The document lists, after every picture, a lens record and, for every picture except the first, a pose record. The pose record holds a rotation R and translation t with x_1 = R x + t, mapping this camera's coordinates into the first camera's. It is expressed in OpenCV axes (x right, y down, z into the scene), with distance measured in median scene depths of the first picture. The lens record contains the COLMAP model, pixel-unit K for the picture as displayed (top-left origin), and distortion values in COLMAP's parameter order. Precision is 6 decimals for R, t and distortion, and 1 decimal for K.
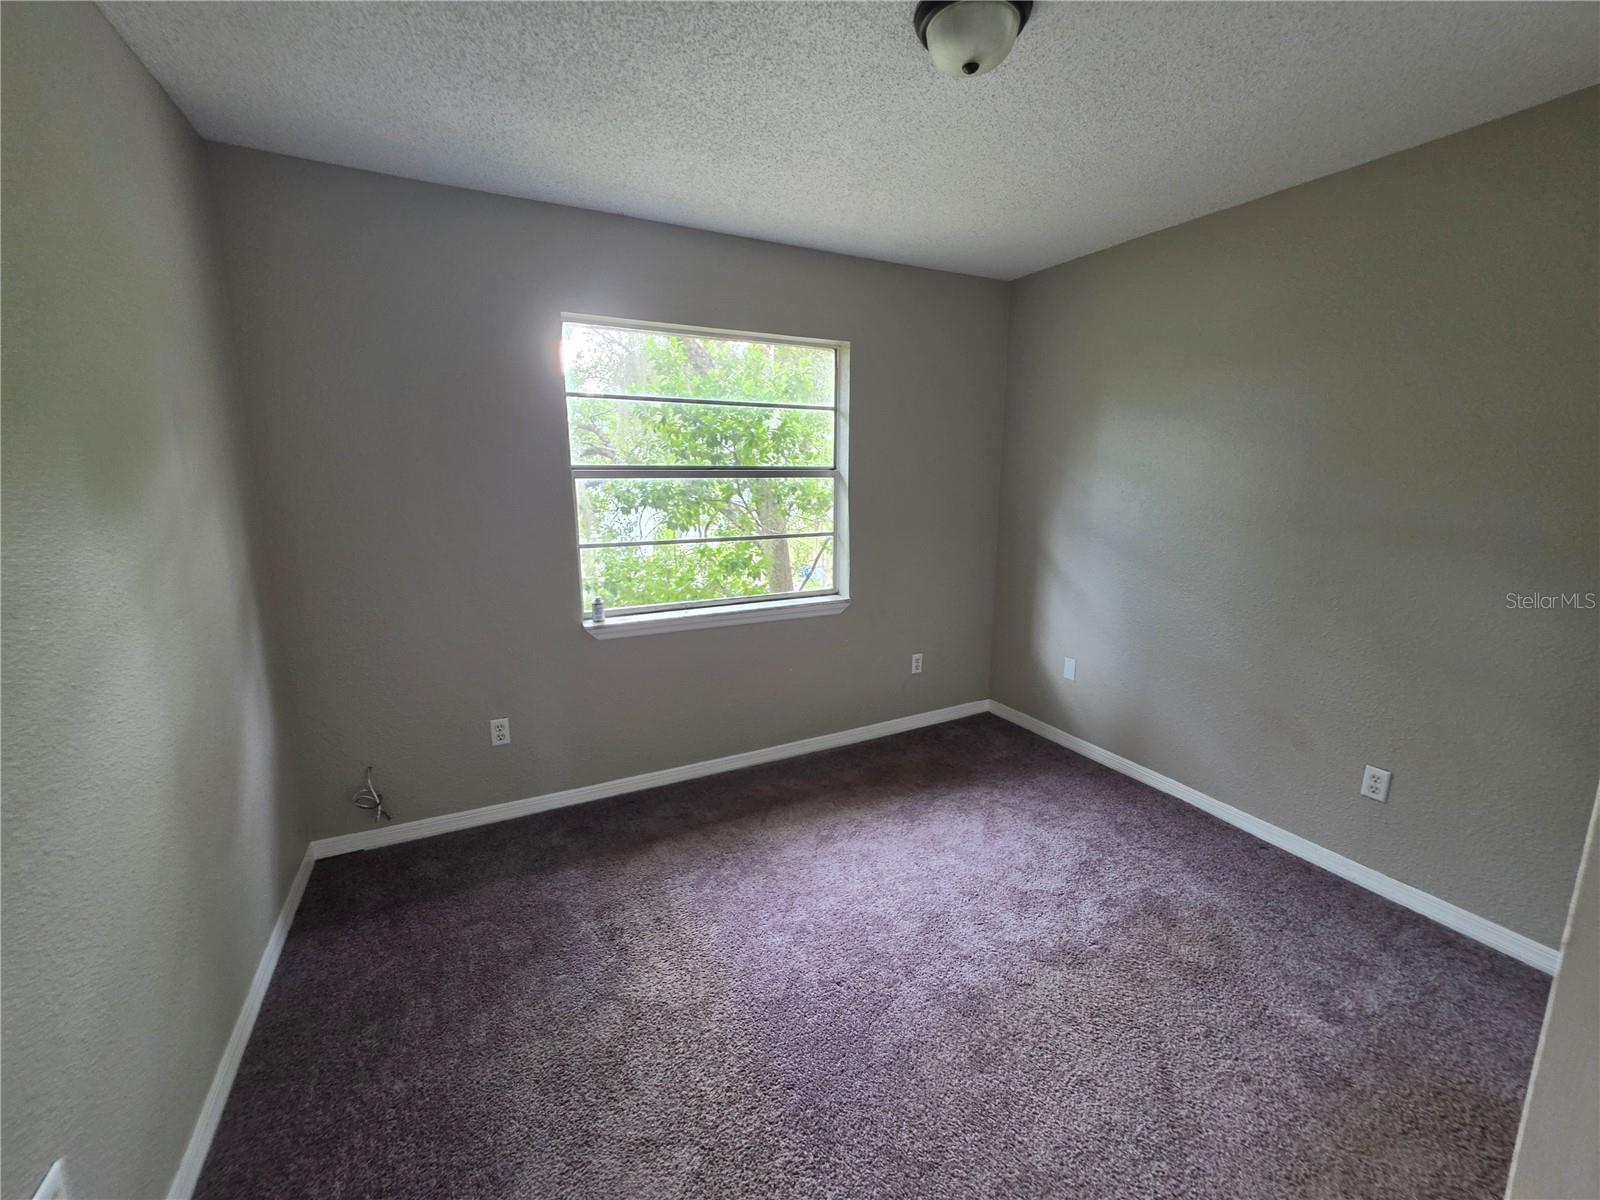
lens RADIAL K [[654.7, 0, 808.7], [0, 654.7, 582.2], [0, 0, 1]] dist [-0.030126, 0.007854]
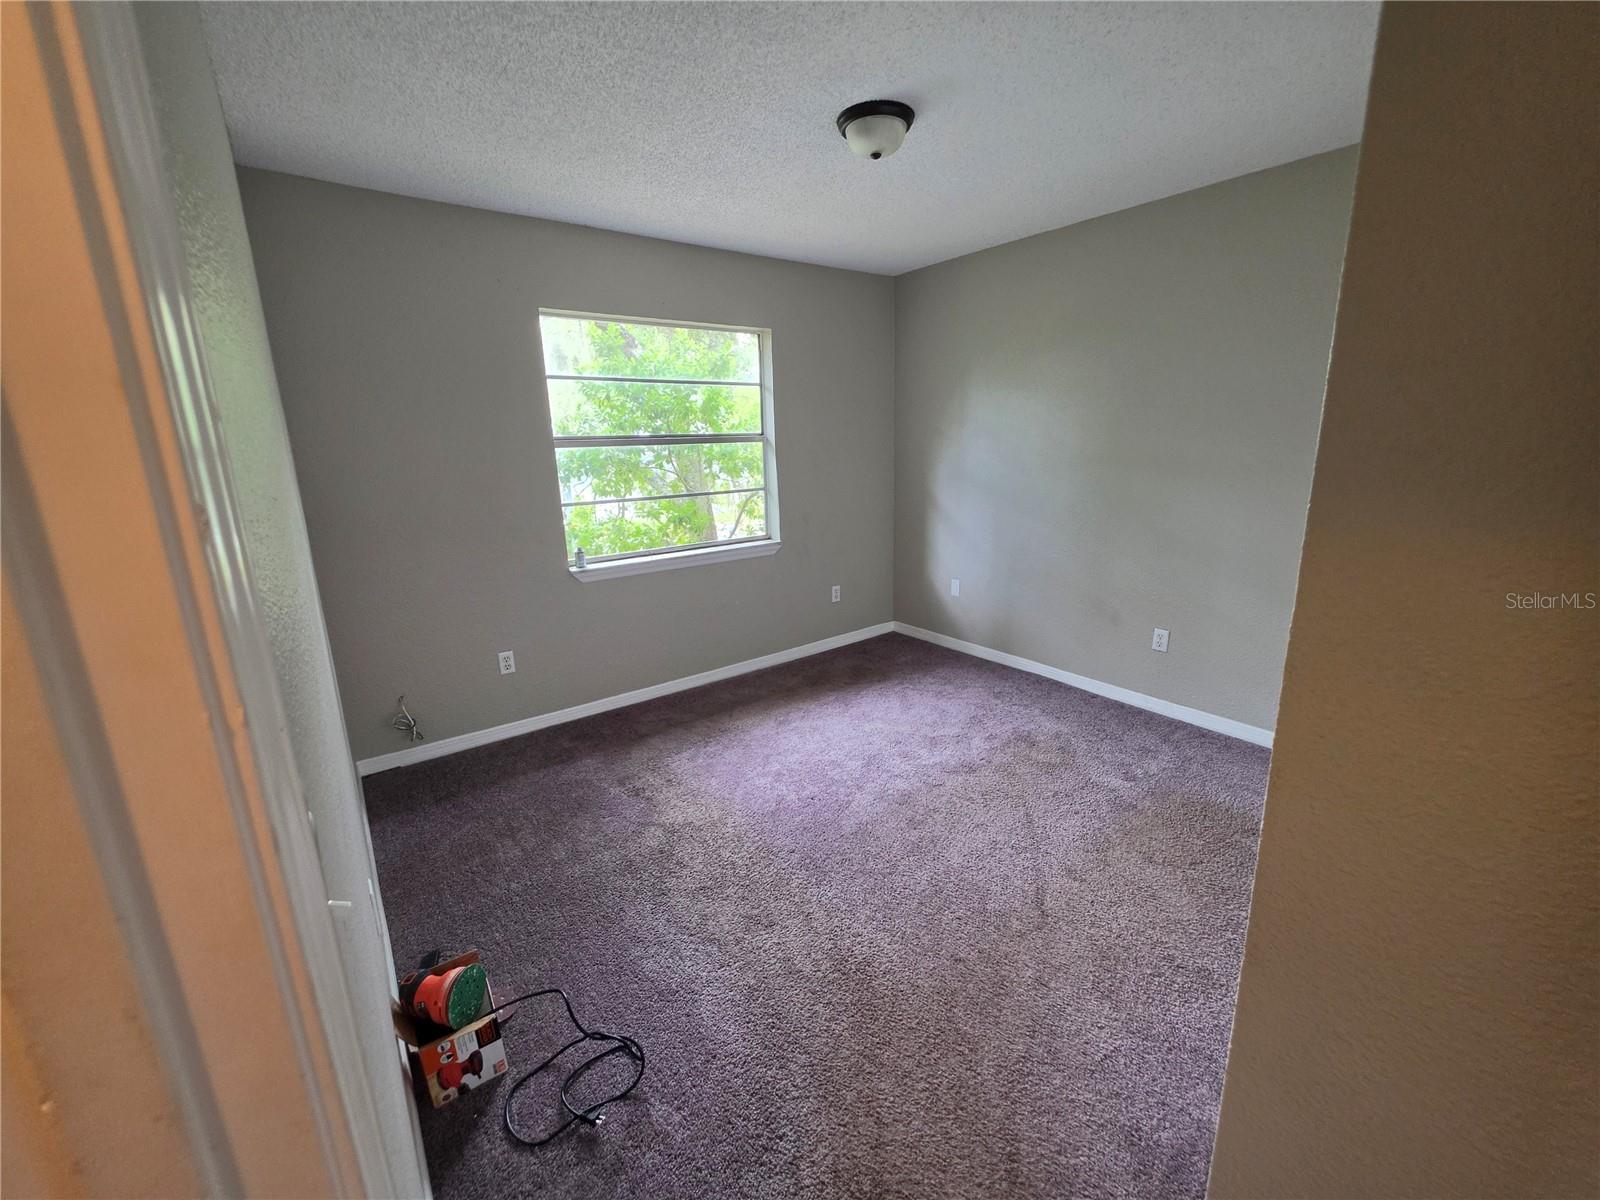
lens RADIAL K [[654.7, 0, 808.7], [0, 654.7, 582.2], [0, 0, 1]] dist [-0.030126, 0.007854]
pose [[0.984226, -0.064035, 0.164918, -0.119278], [0.057206, 0.997310, 0.045833, 0.061344], [-0.167409, -0.035676, 0.985242, -0.274771]]
